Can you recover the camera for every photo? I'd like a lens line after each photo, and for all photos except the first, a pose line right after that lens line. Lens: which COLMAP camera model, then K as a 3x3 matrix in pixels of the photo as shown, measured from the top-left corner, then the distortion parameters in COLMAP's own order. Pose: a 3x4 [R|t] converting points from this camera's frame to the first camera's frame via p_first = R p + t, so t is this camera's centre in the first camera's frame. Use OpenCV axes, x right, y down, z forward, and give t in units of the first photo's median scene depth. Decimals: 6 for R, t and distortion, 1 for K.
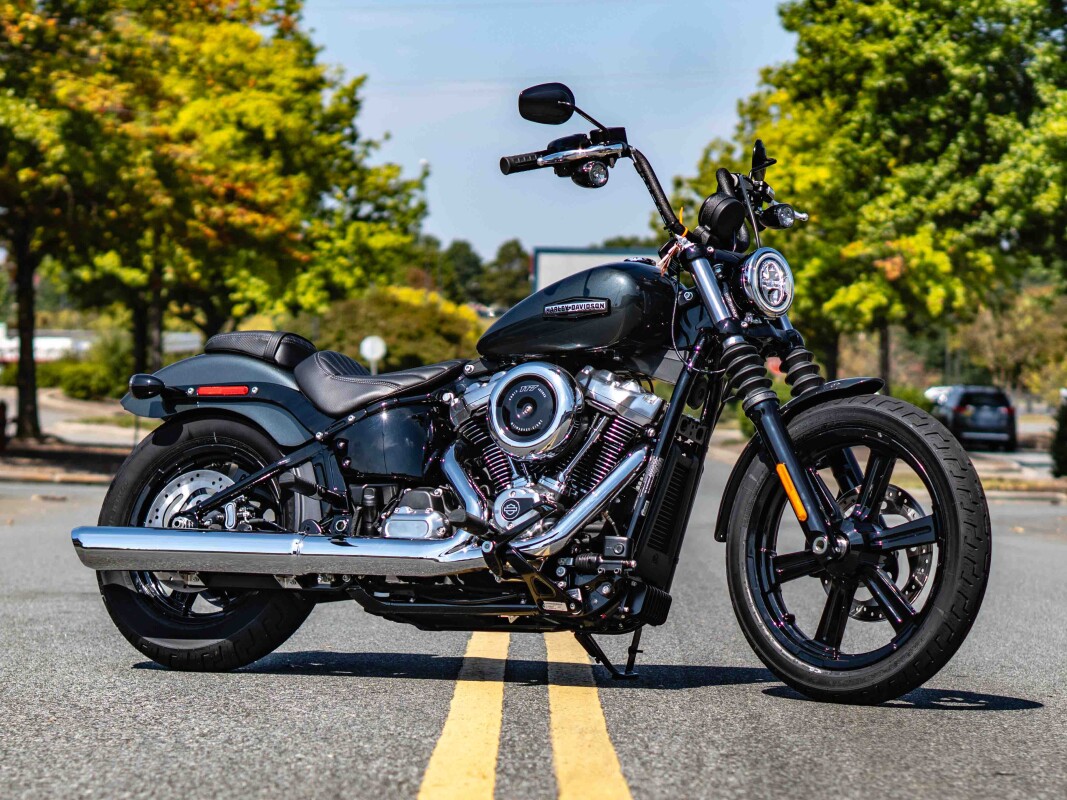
lens RADIAL K [[3378.4, 0, 533.5], [0, 3378.4, 400.0], [0, 0, 1]] dist [0.089063, 0.289909]
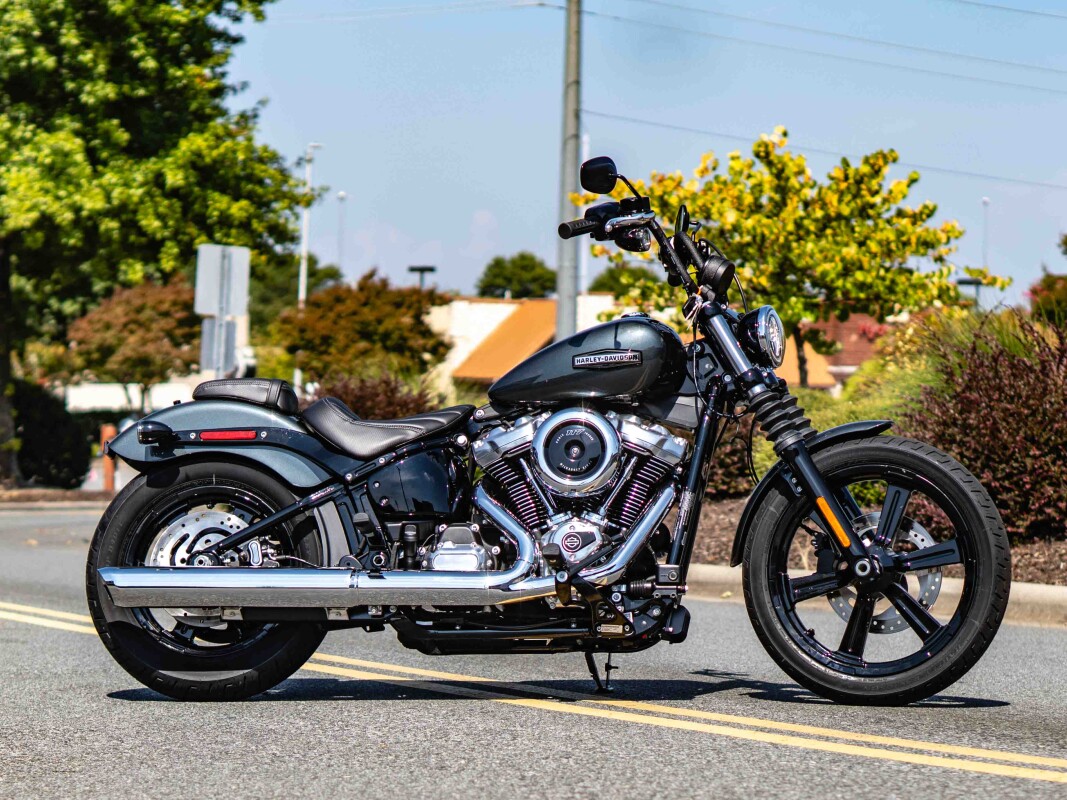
lens RADIAL K [[3378.4, 0, 533.5], [0, 3378.4, 400.0], [0, 0, 1]] dist [0.089063, 0.289909]
pose [[0.927864, -0.006676, 0.372859, -0.424961], [0.006777, 0.999976, 0.001039, -0.015190], [-0.372858, 0.001563, 0.927887, -0.019493]]
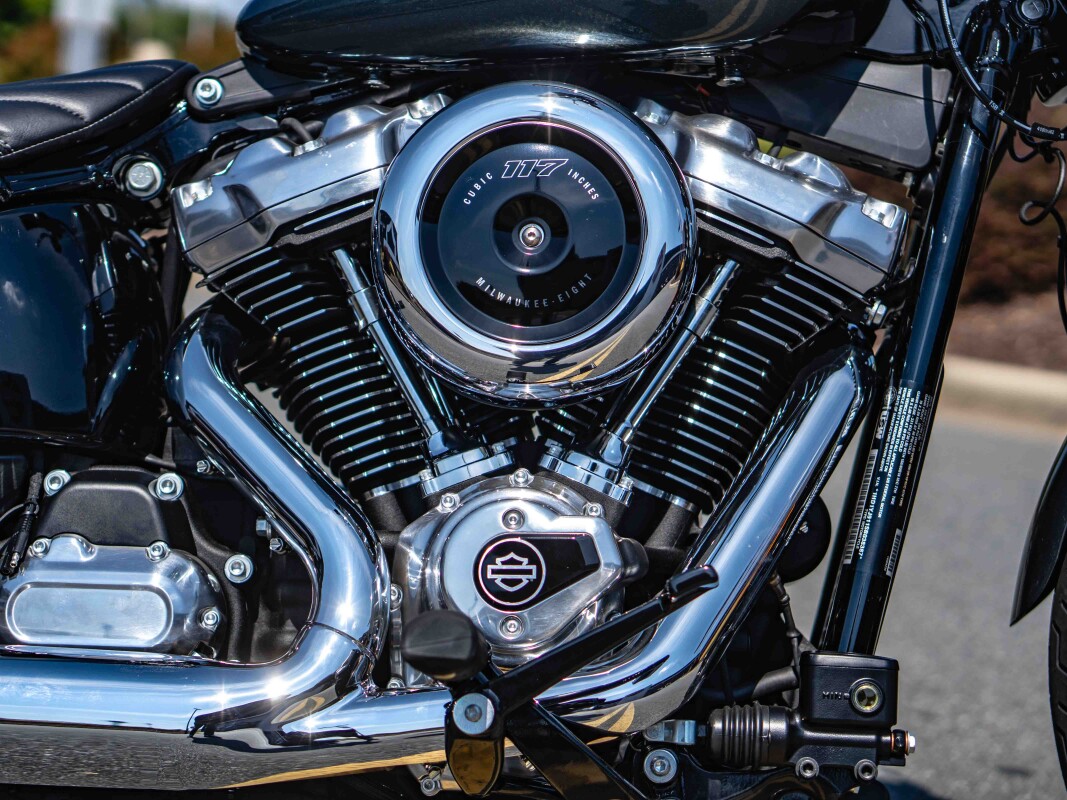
lens RADIAL K [[2557.7, 0, 533.5], [0, 2557.7, 400.0], [0, 0, 1]] dist [0.129265, -0.049499]
pose [[0.903212, -0.012029, 0.429026, -0.101690], [-0.034966, 0.994222, 0.101488, -0.006094], [-0.427768, -0.106667, 0.897573, 0.786891]]
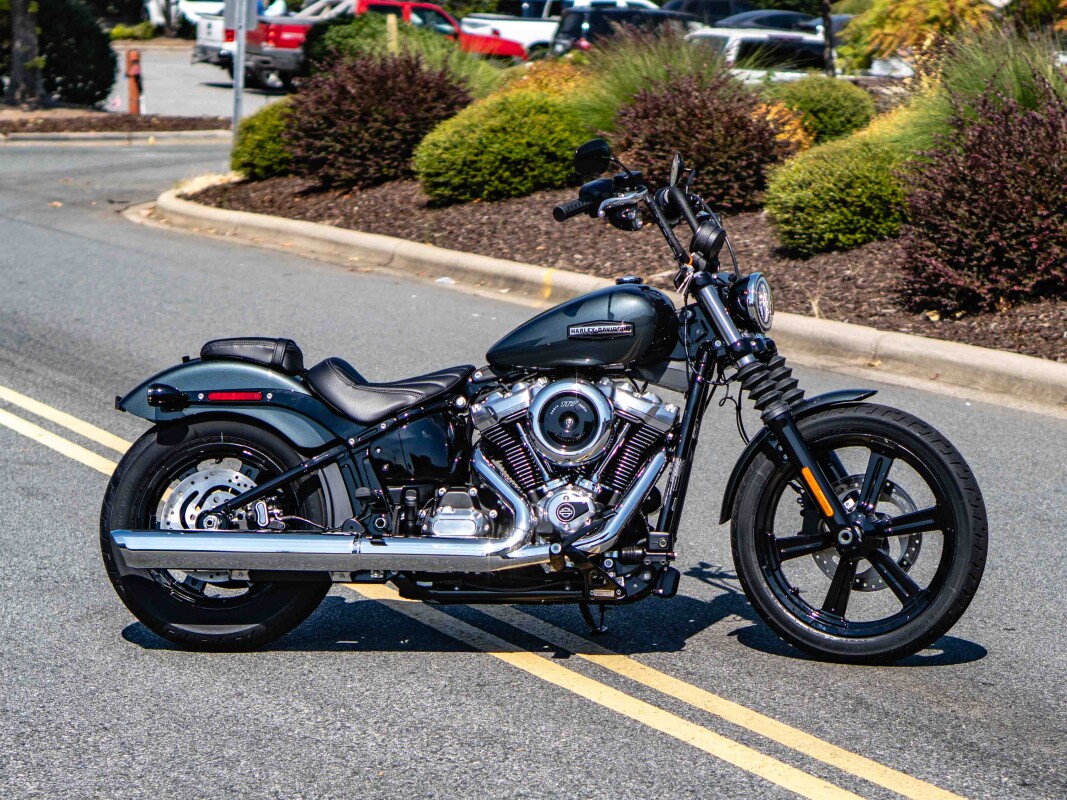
lens RADIAL K [[3378.4, 0, 533.5], [0, 3378.4, 400.0], [0, 0, 1]] dist [0.089063, 0.289909]
pose [[0.930996, -0.052079, 0.361296, -0.425010], [0.006665, 0.992030, 0.125822, -0.148332], [-0.364970, -0.114732, 0.923923, -0.051697]]
